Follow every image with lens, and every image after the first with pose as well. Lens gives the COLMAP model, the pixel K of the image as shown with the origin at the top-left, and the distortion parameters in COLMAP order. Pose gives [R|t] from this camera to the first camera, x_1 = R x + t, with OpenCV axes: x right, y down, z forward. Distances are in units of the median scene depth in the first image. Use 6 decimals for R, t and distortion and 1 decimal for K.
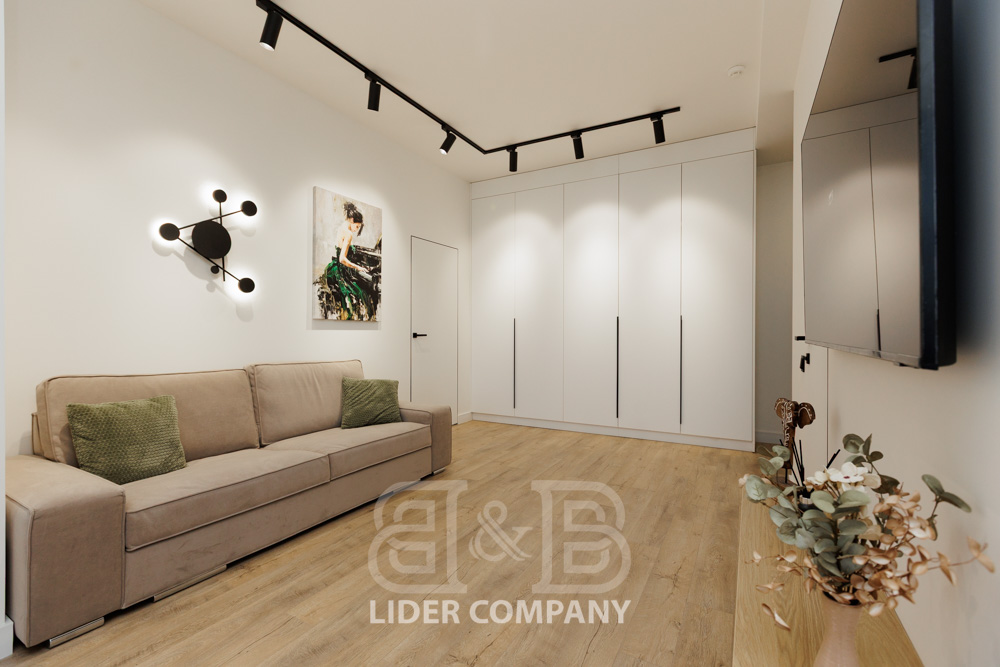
lens RADIAL K [[446.1, 0, 496.4], [0, 446.1, 335.9], [0, 0, 1]] dist [0.002712, 0.000330]
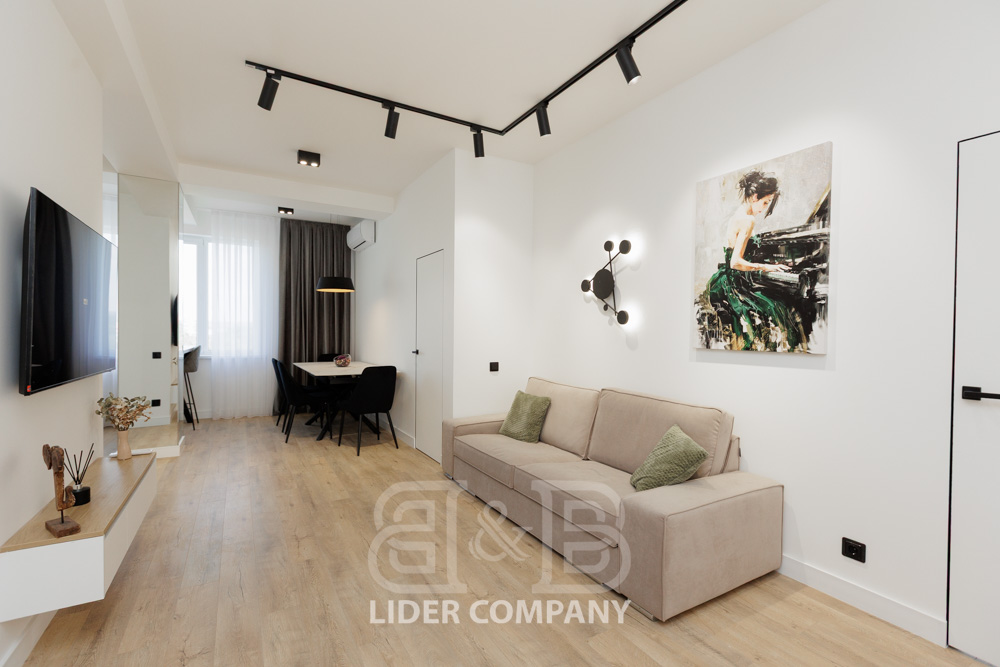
lens RADIAL K [[446.1, 0, 496.4], [0, 446.1, 335.9], [0, 0, 1]] dist [0.002712, 0.000330]
pose [[-0.506300, 0.008395, -0.862317, 0.434444], [-0.009476, 0.999838, 0.015298, -0.063985], [0.862306, 0.015917, -0.506138, 1.014048]]
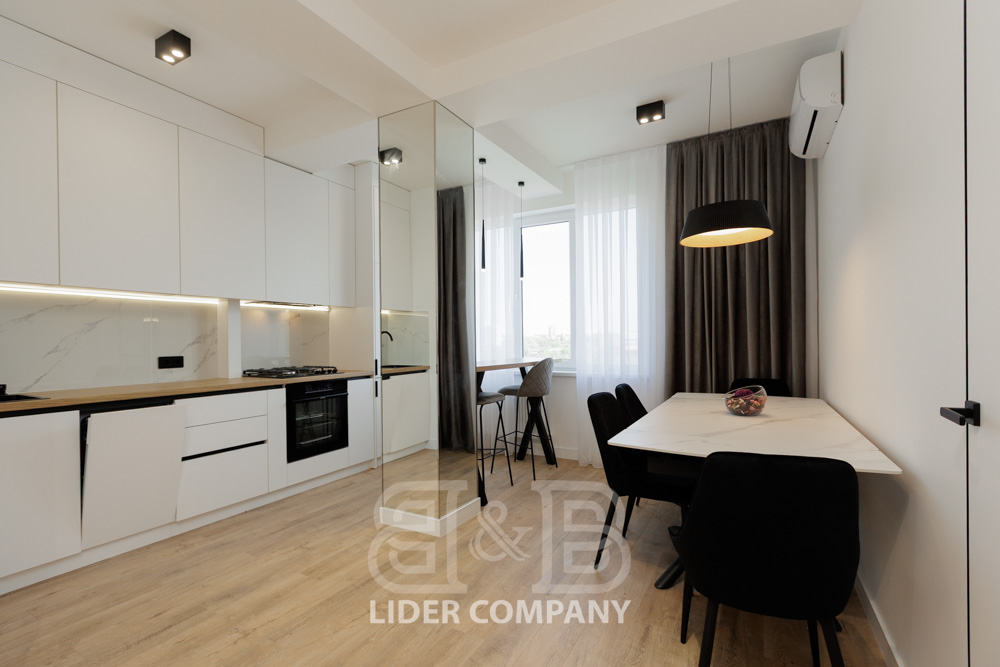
lens RADIAL K [[459.3, 0, 499.6], [0, 459.3, 340.5], [0, 0, 1]] dist [0.001087, 0.000027]
pose [[-0.999934, 0.011476, -0.000903, -0.263341], [0.011473, 0.999927, 0.003846, -0.044440], [0.000947, 0.003835, -0.999992, 0.452751]]
